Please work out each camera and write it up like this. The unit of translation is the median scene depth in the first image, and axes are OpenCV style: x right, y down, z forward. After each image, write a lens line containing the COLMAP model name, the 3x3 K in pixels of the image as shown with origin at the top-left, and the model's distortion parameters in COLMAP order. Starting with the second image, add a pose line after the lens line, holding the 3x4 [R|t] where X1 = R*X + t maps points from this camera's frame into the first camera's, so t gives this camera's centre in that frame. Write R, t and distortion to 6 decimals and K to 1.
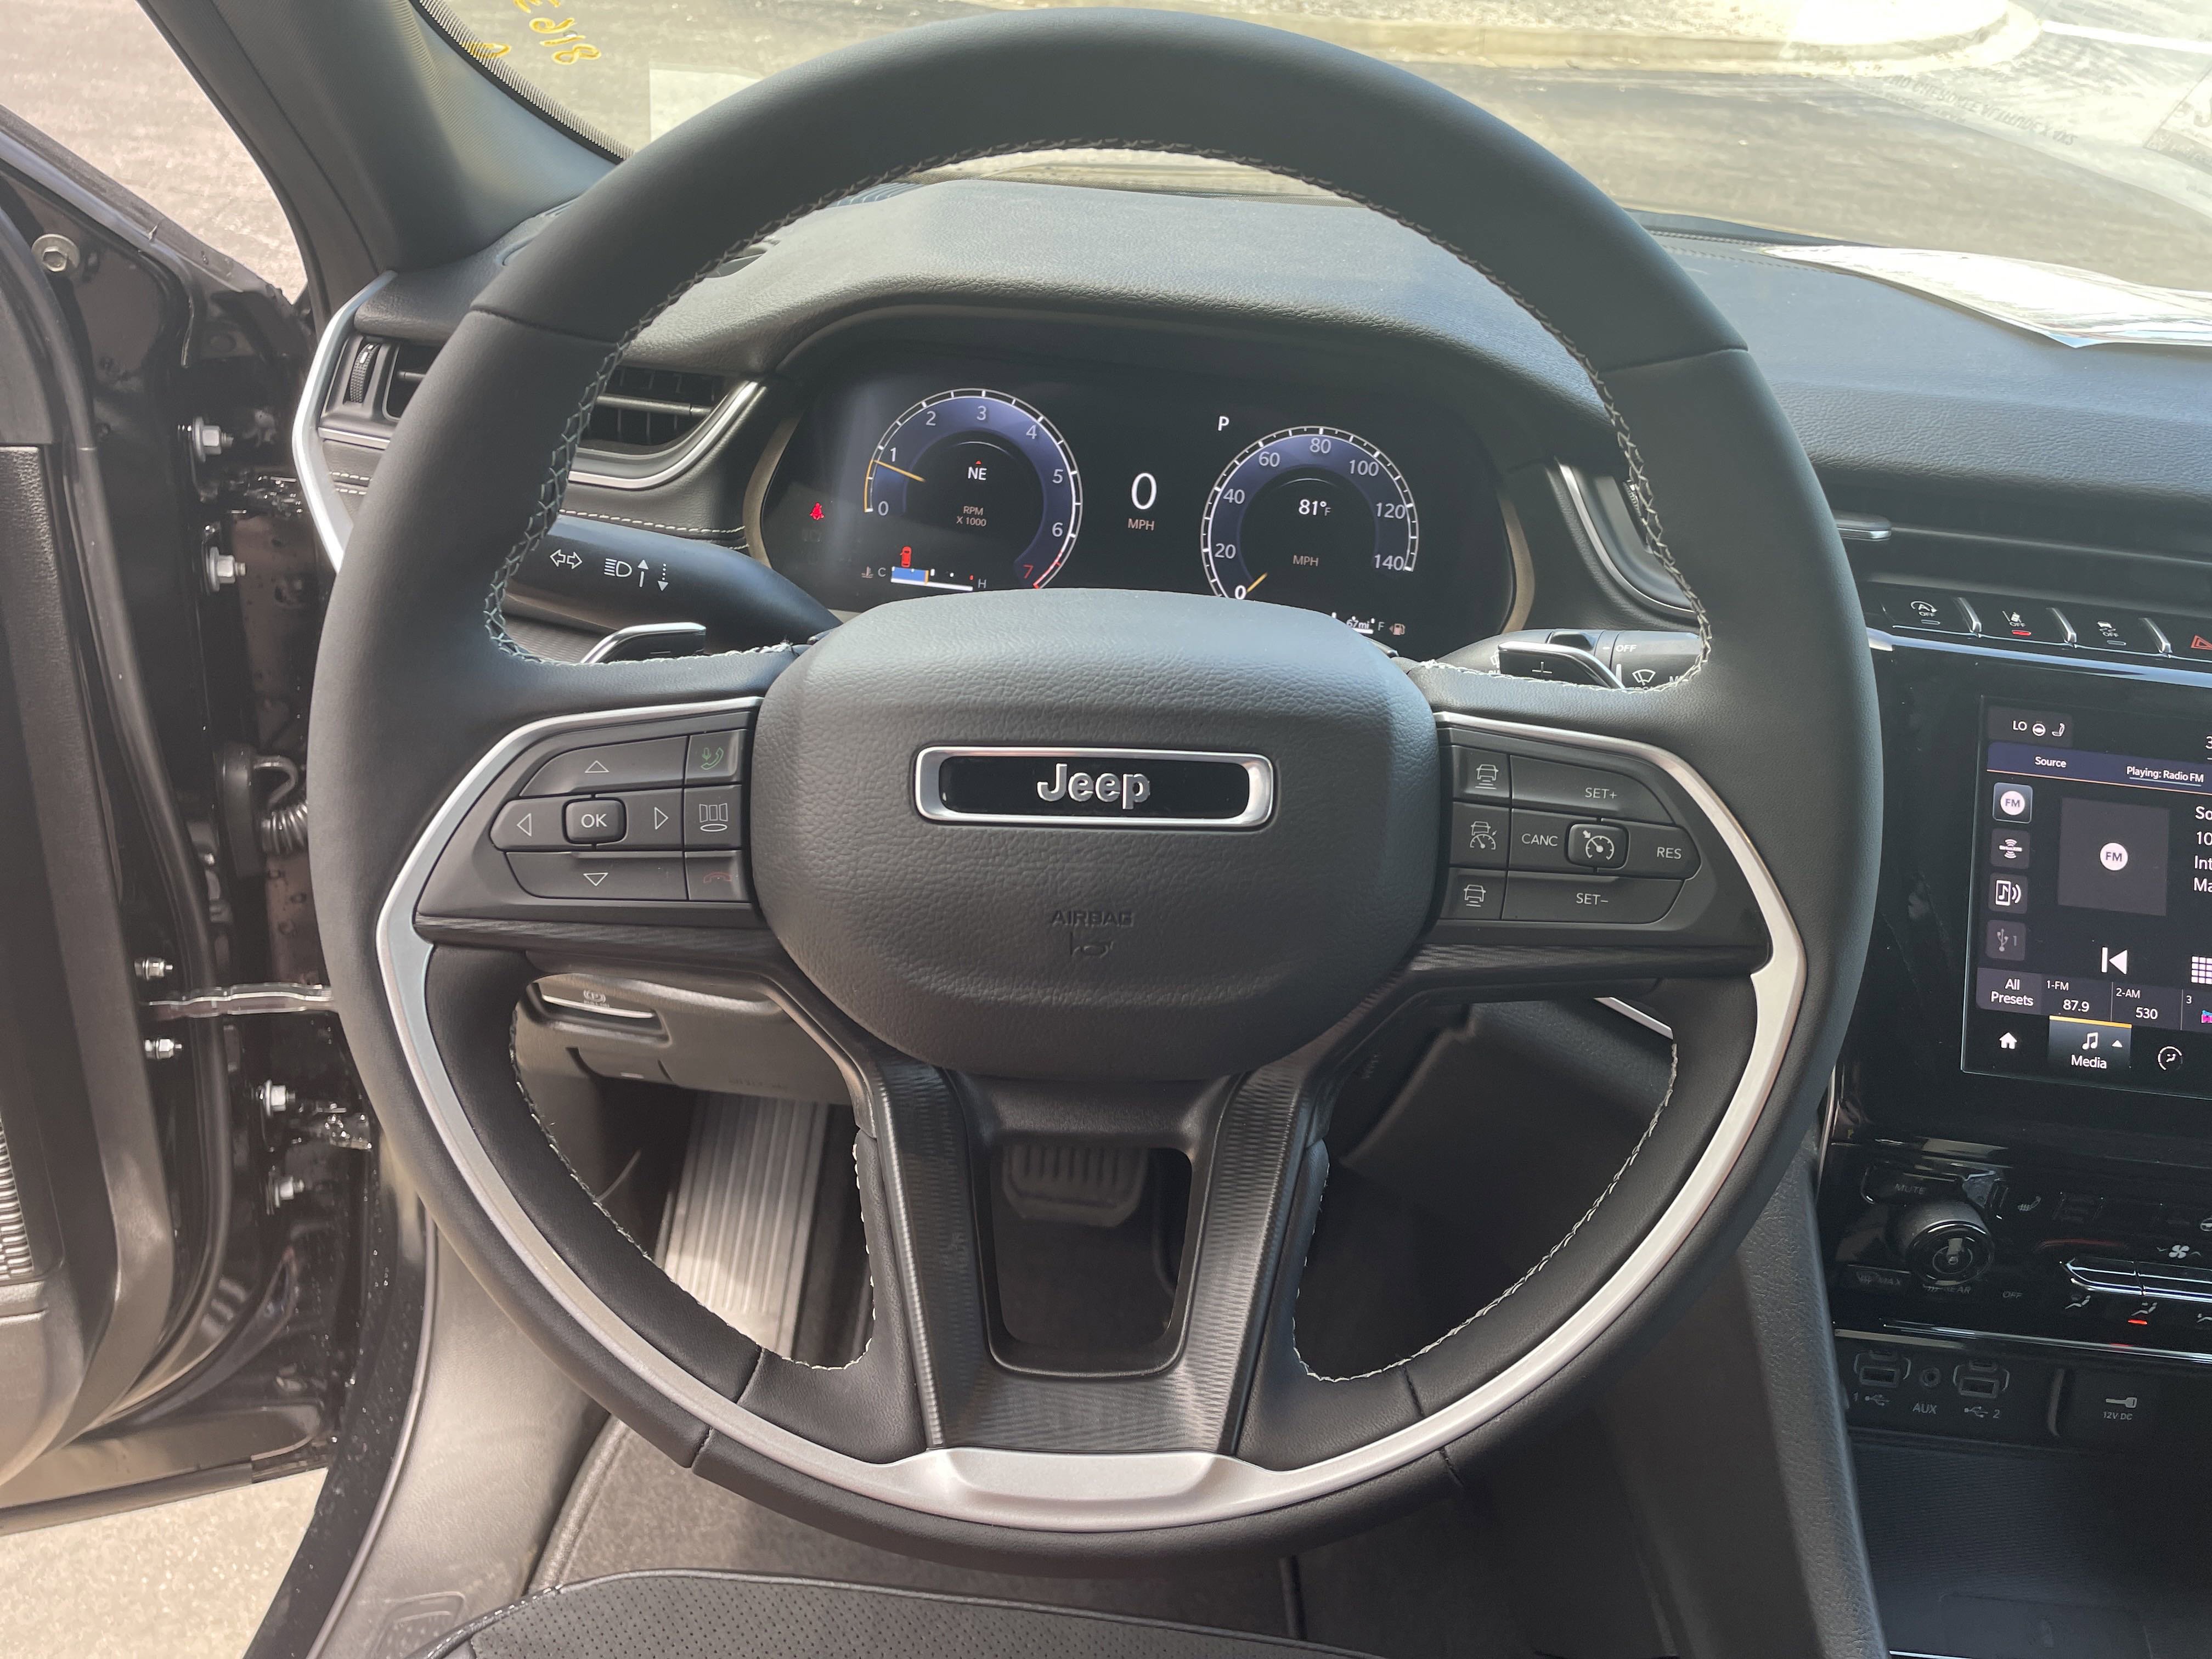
lens RADIAL K [[1652.5, 0, 1093.6], [0, 1652.5, 838.1], [0, 0, 1]] dist [0.084190, -0.102049]
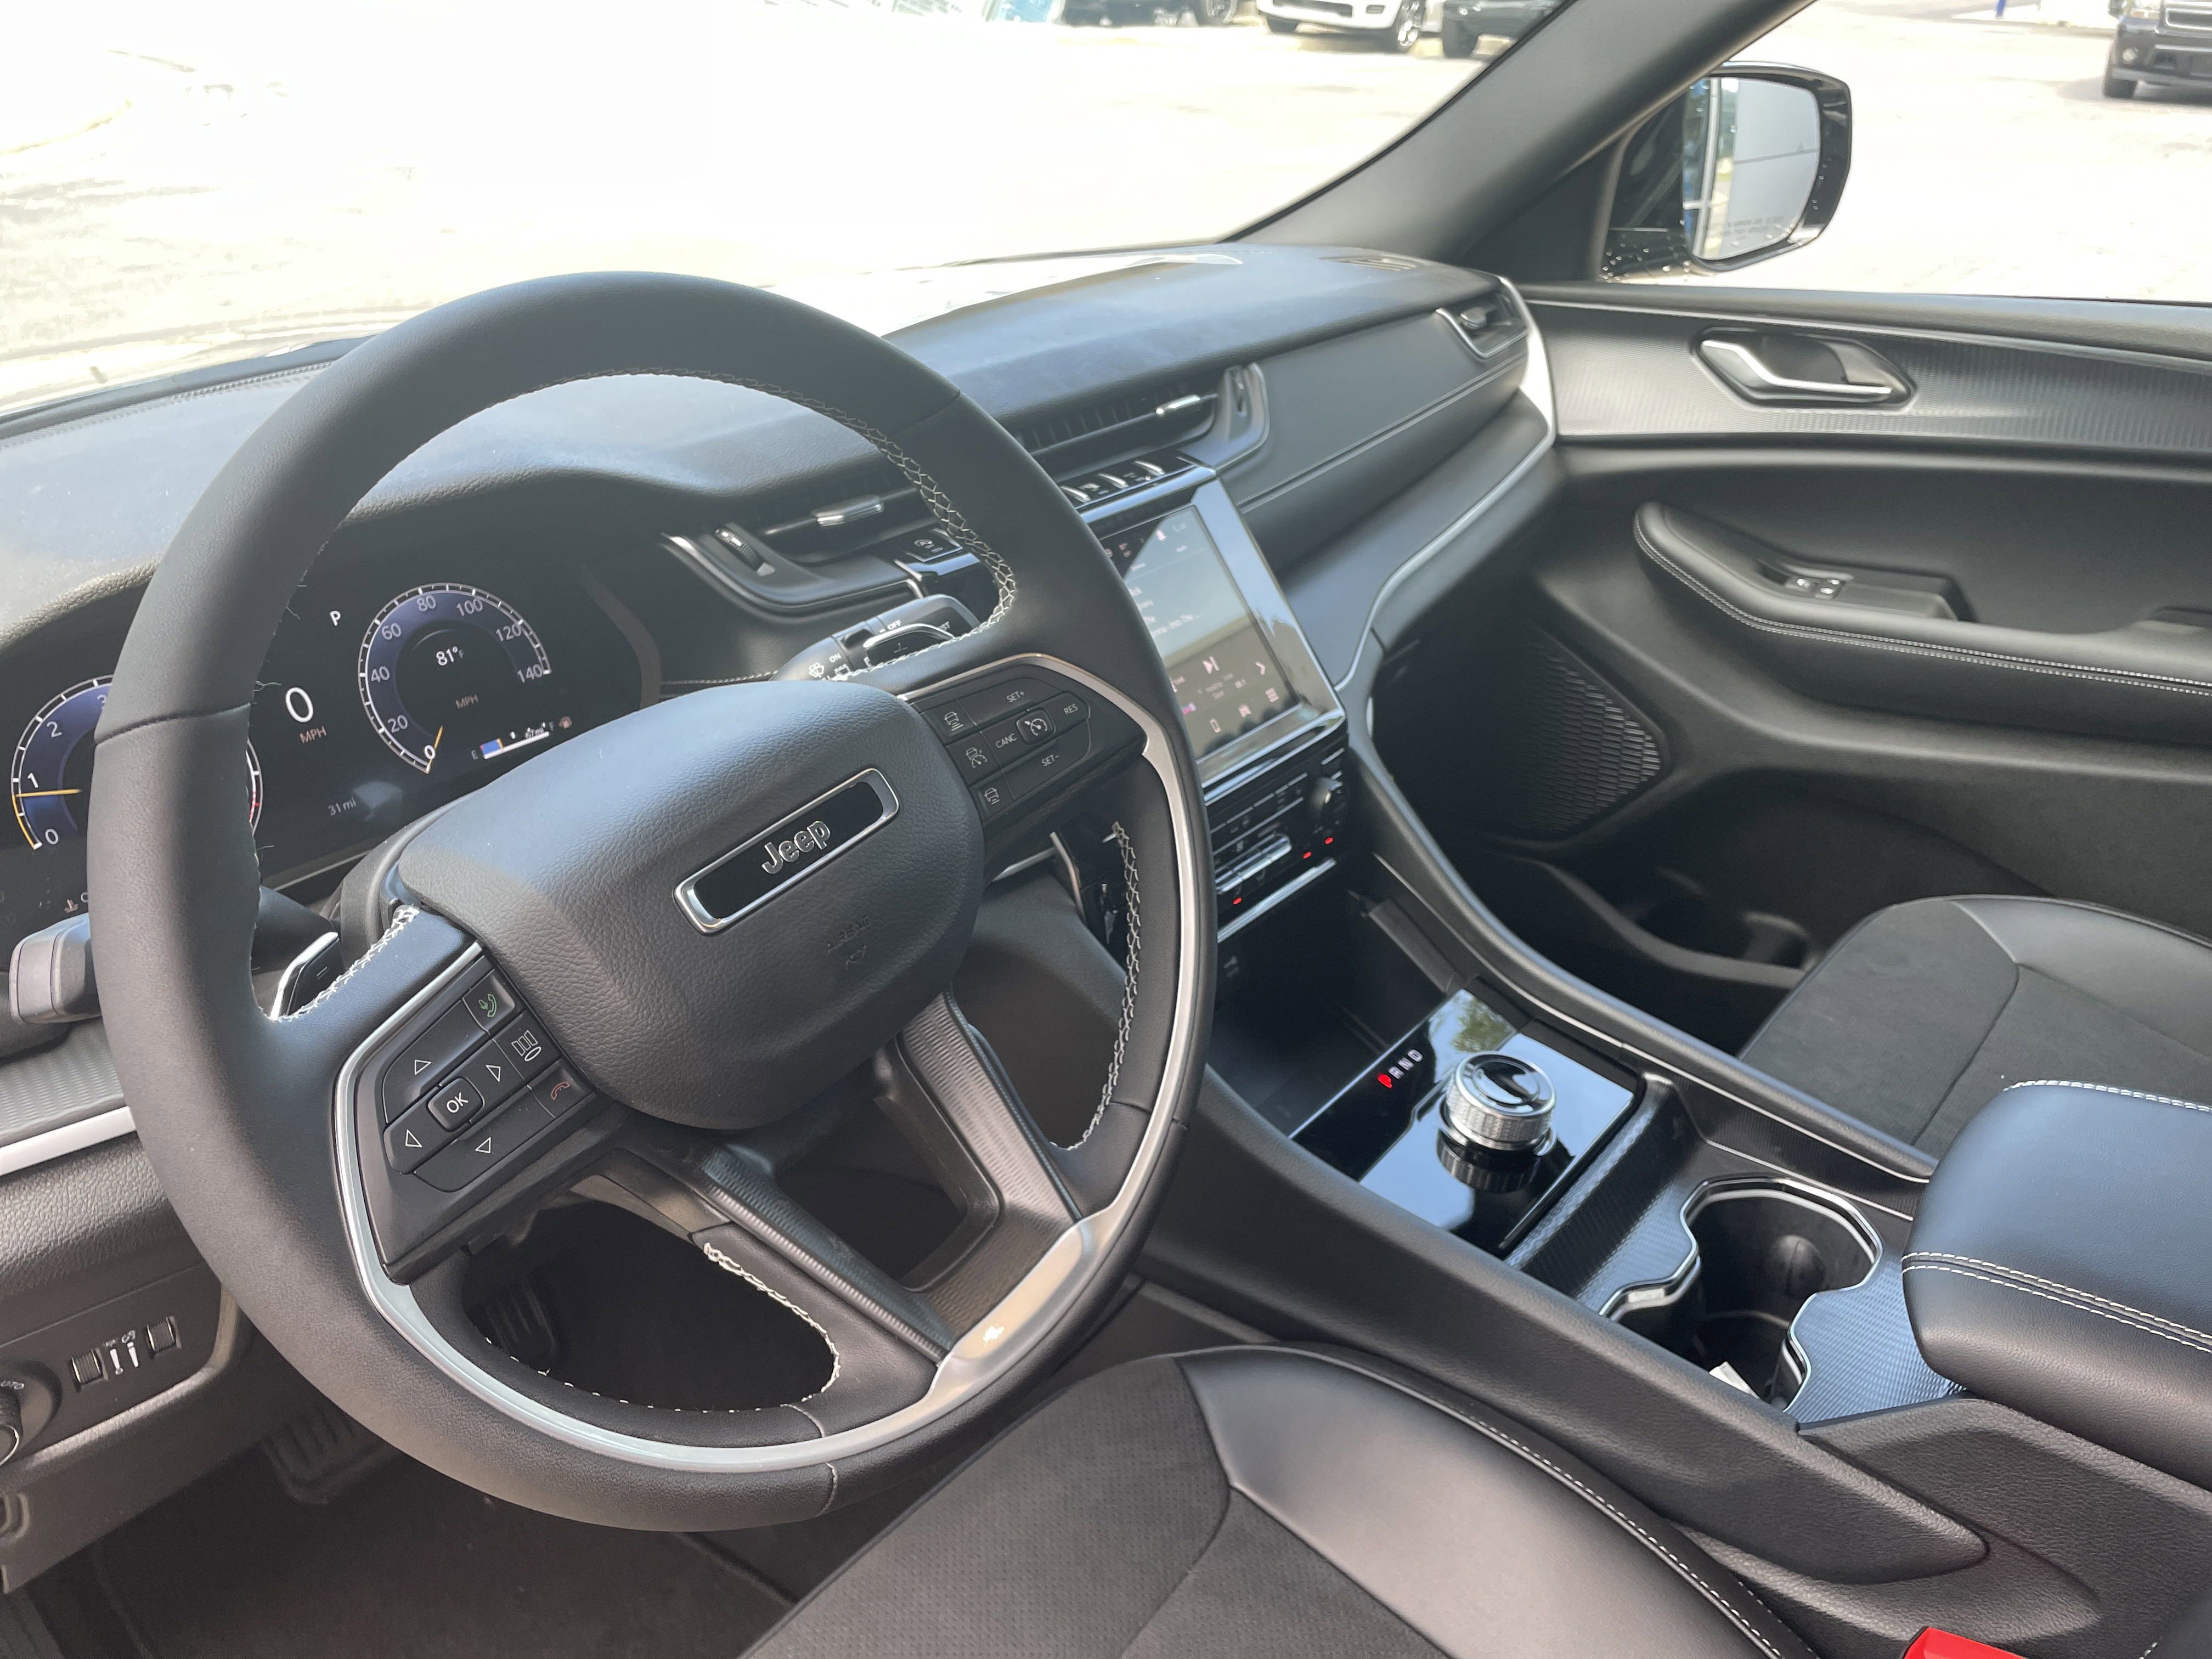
lens RADIAL K [[1652.5, 0, 1093.6], [0, 1652.5, 838.1], [0, 0, 1]] dist [0.084190, -0.102049]
pose [[0.565240, -0.459863, 0.684857, -0.511009], [0.476896, 0.859575, 0.183580, -0.111026], [-0.673108, 0.222839, 0.705173, -0.044097]]
